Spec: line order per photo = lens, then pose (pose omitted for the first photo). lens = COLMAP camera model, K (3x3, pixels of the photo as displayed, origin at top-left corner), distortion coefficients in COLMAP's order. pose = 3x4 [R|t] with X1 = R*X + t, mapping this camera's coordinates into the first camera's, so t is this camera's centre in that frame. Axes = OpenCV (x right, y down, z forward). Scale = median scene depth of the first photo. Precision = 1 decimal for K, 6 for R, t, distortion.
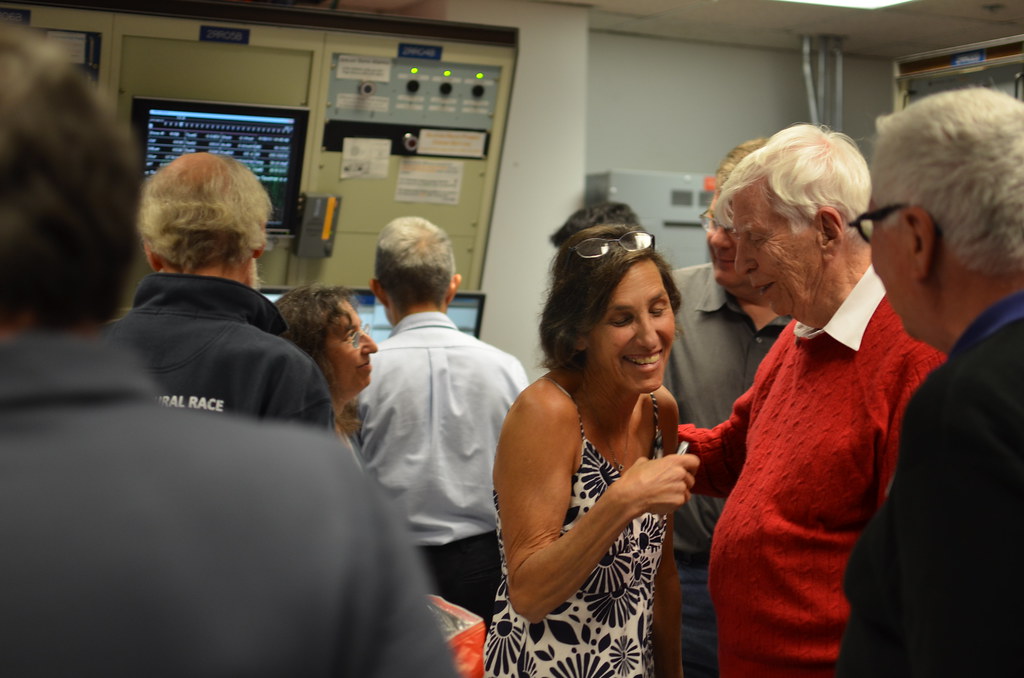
lens RADIAL K [[1555.9, 0, 512.0], [0, 1555.9, 339.0], [0, 0, 1]] dist [-0.000744, 0.033171]
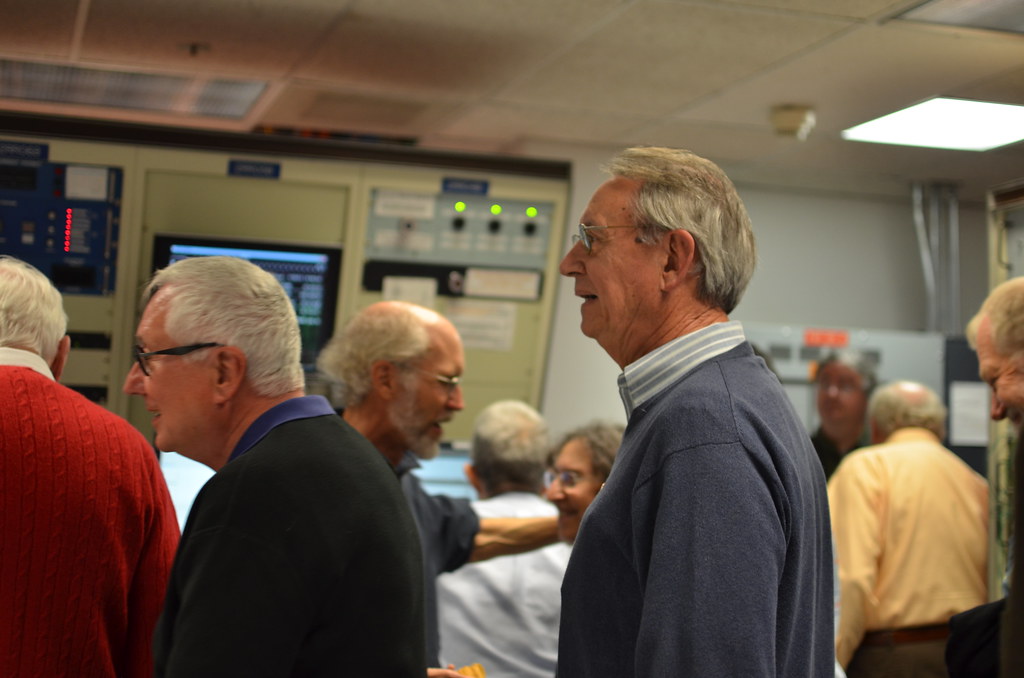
lens RADIAL K [[1555.9, 0, 512.0], [0, 1555.9, 339.0], [0, 0, 1]] dist [-0.000744, 0.033171]
pose [[0.994639, -0.004917, -0.103296, 0.064917], [-0.007148, 0.993211, -0.116109, 0.015511], [0.103165, 0.116225, 0.987851, 0.085906]]
